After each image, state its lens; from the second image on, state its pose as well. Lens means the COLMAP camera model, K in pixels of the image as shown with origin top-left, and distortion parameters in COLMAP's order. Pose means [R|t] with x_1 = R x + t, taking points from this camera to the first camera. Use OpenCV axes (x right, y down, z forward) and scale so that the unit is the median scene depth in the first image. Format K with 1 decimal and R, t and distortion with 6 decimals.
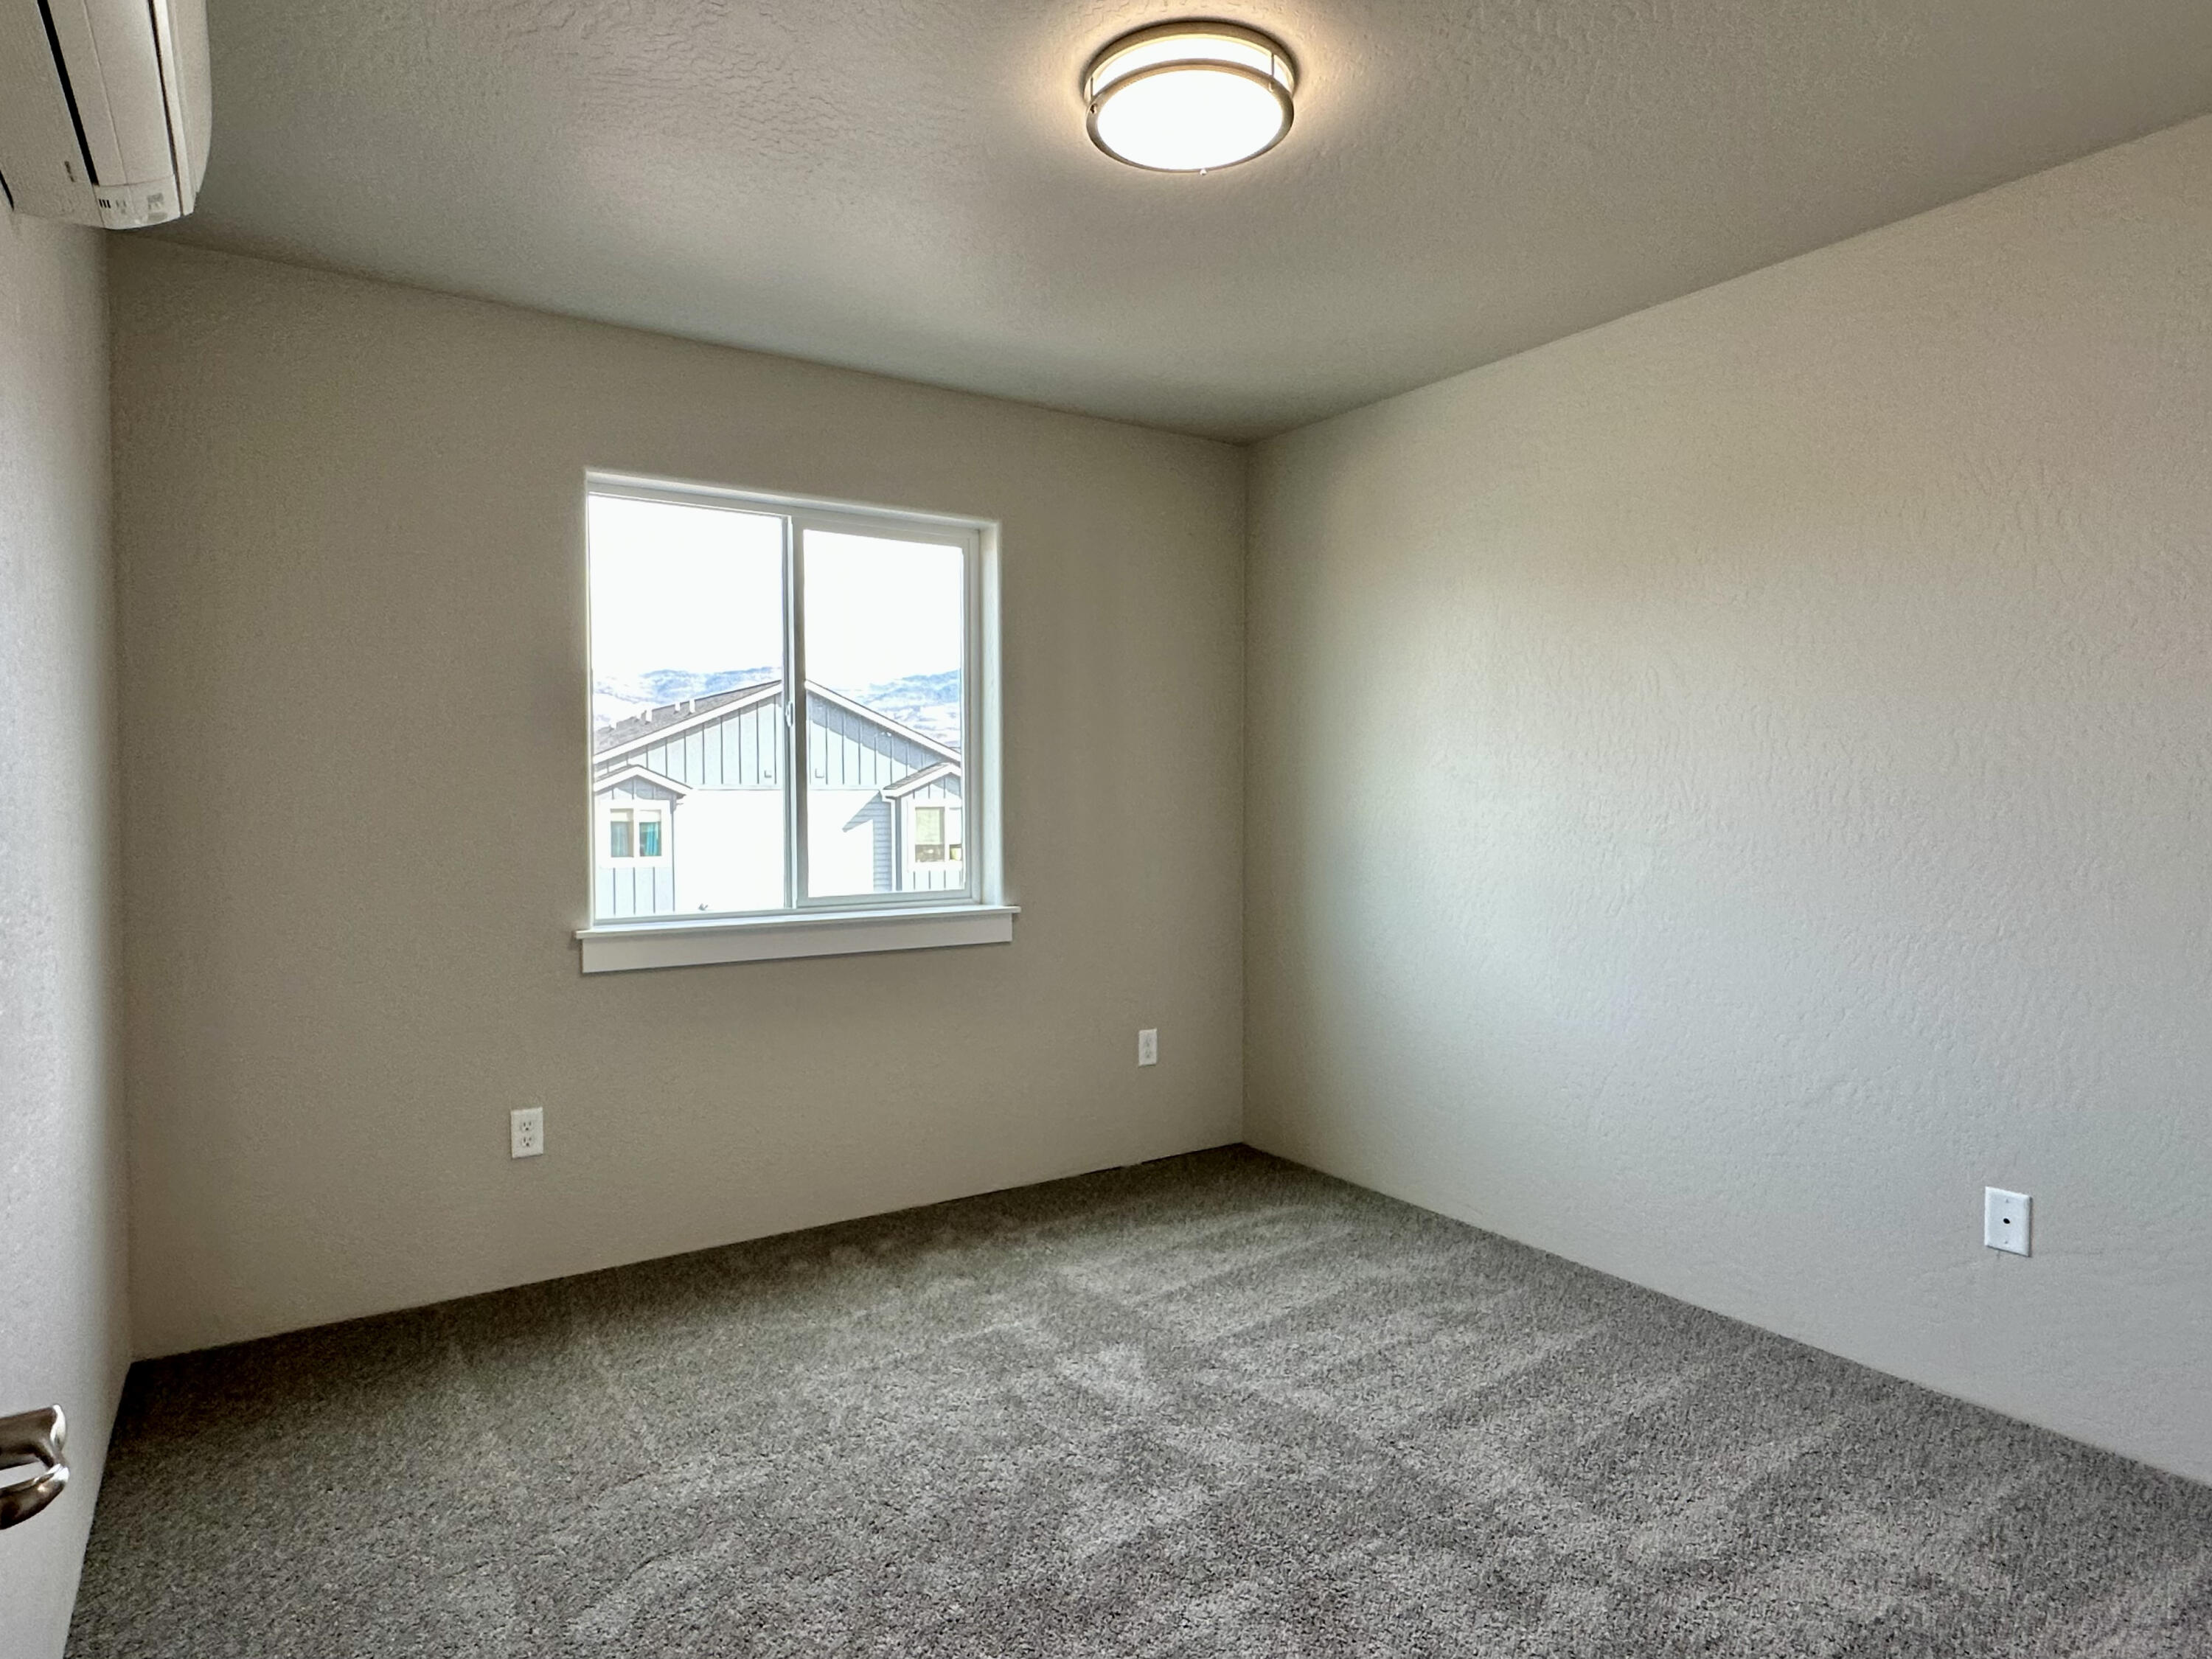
lens RADIAL K [[1264.4, 0, 1106.7], [0, 1264.4, 831.0], [0, 0, 1]] dist [-0.003097, -0.000159]
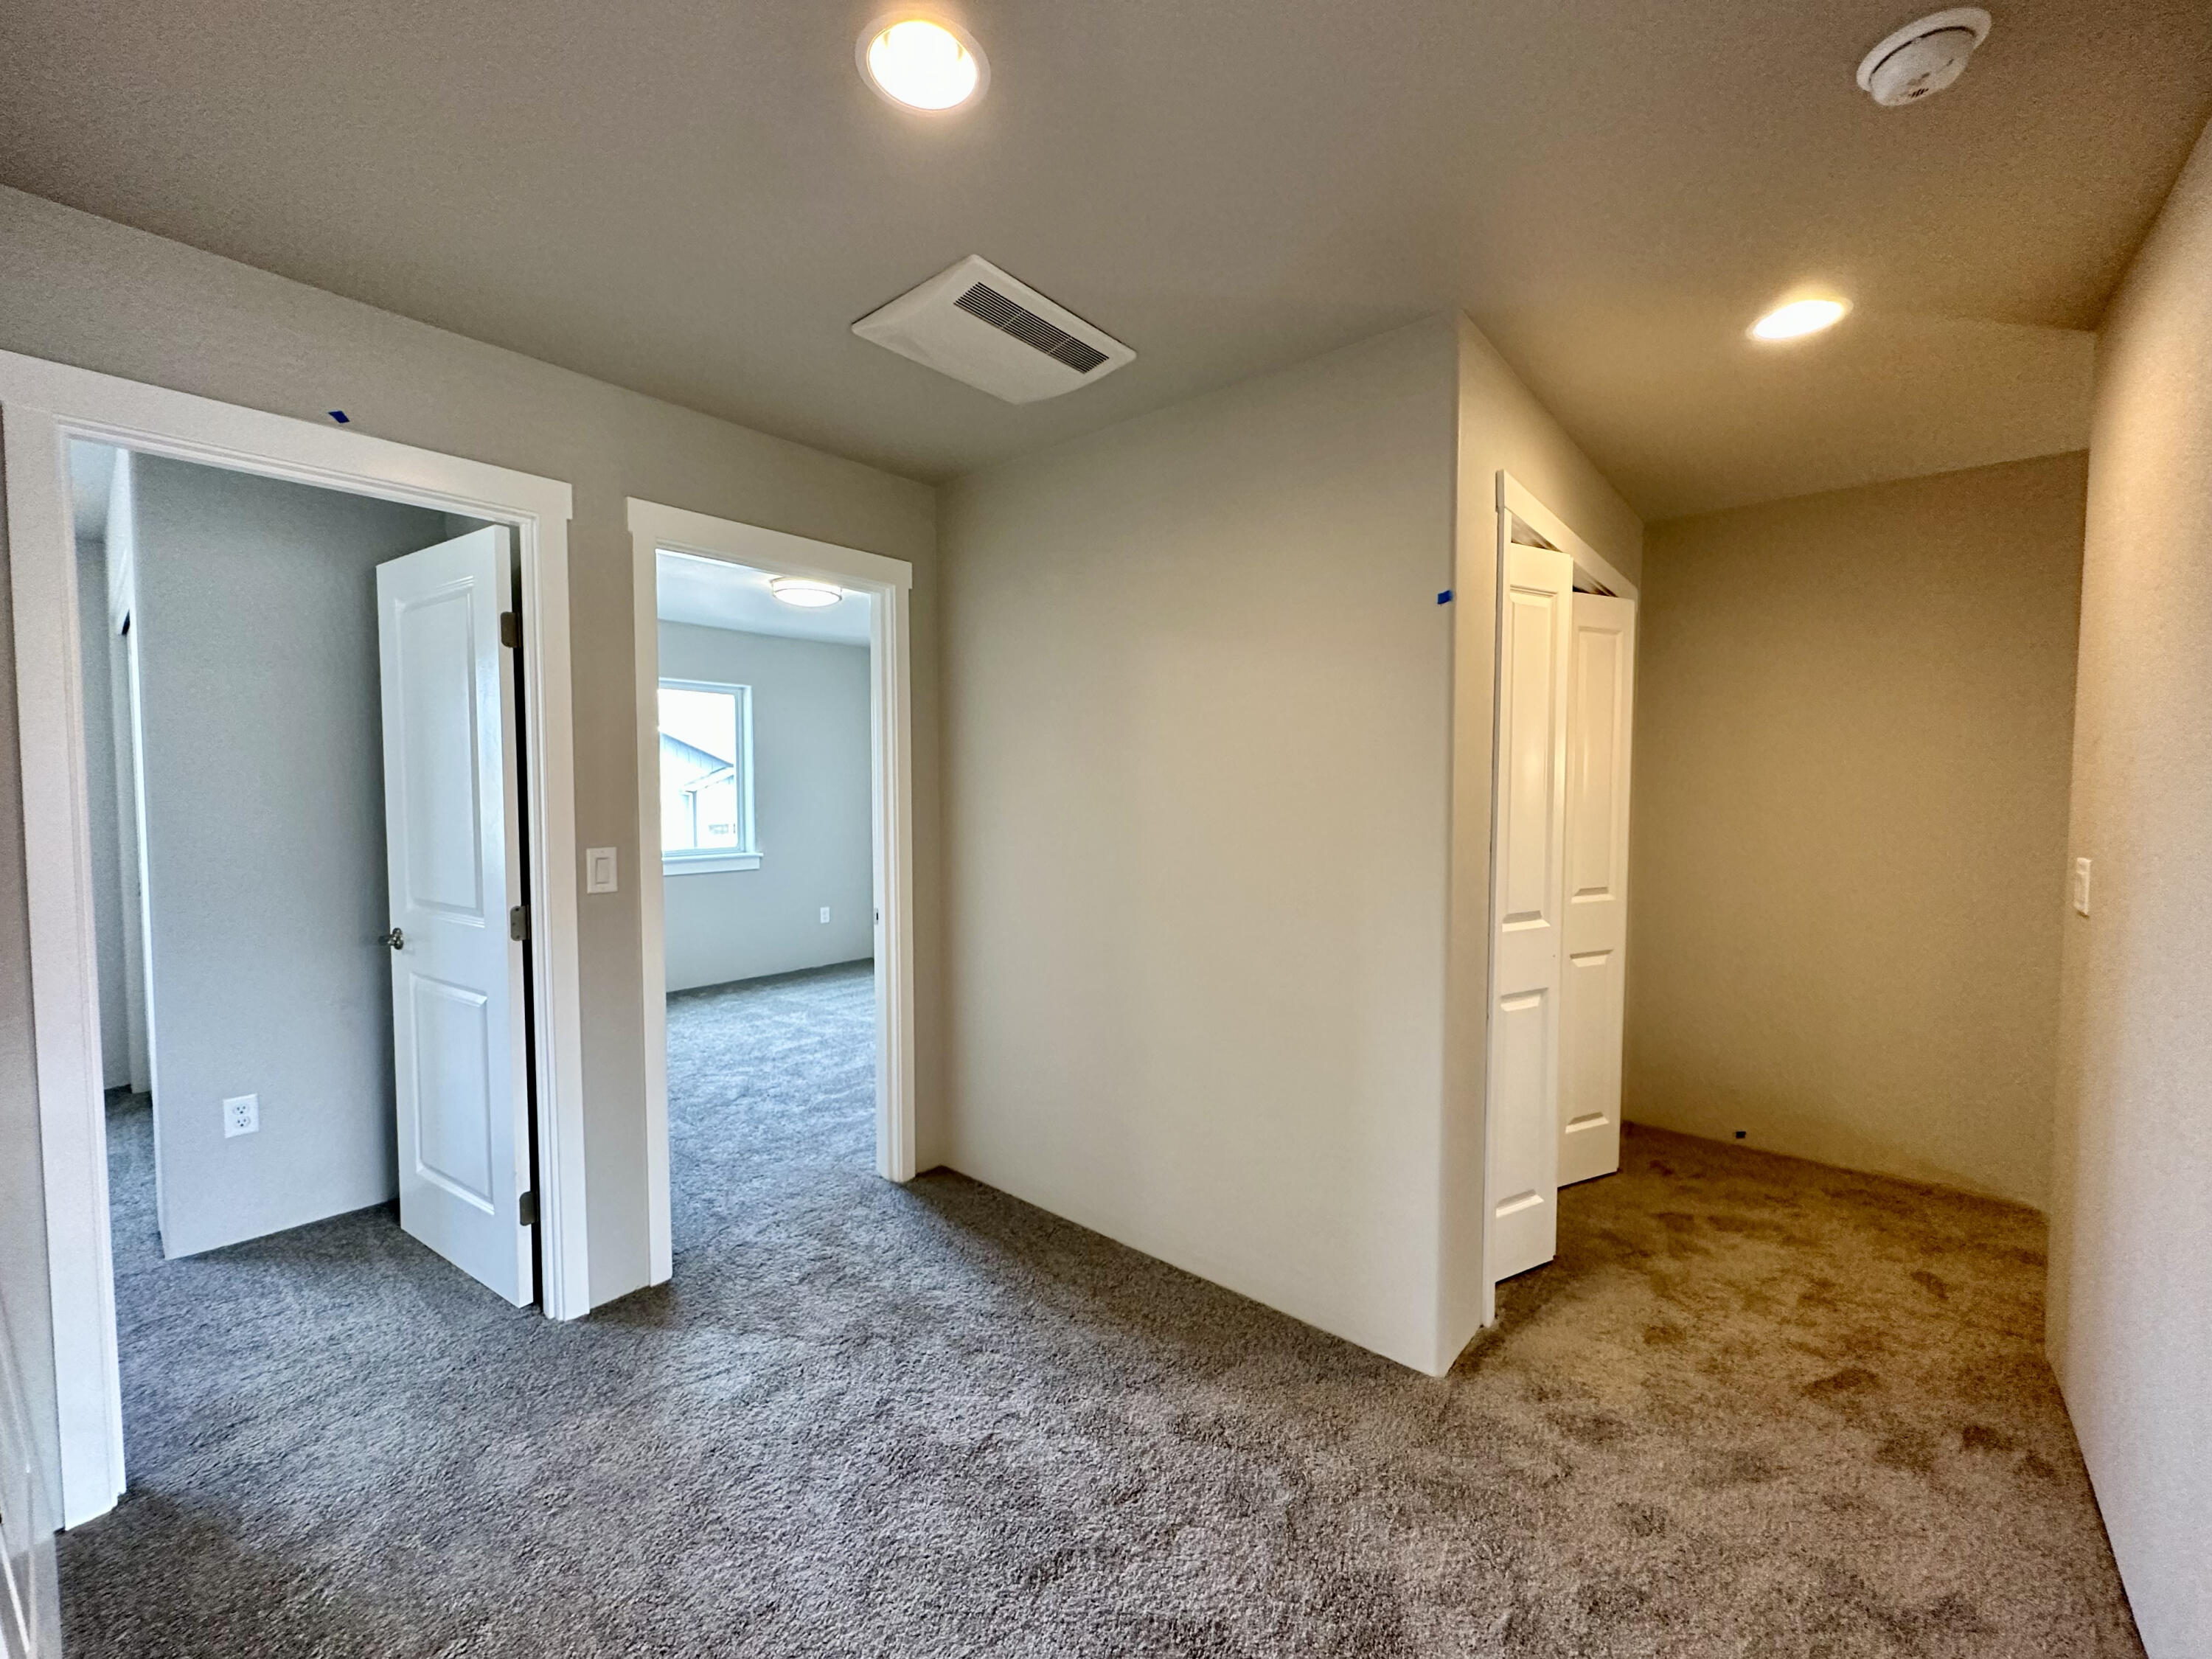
lens RADIAL K [[883.0, 0, 1103.1], [0, 883.0, 826.8], [0, 0, 1]] dist [-0.002085, 0.000274]
pose [[0.962787, -0.002752, 0.270247, 0.112846], [-0.001819, 0.999860, 0.016660, -0.019754], [-0.270255, -0.016532, 0.962647, -0.867732]]
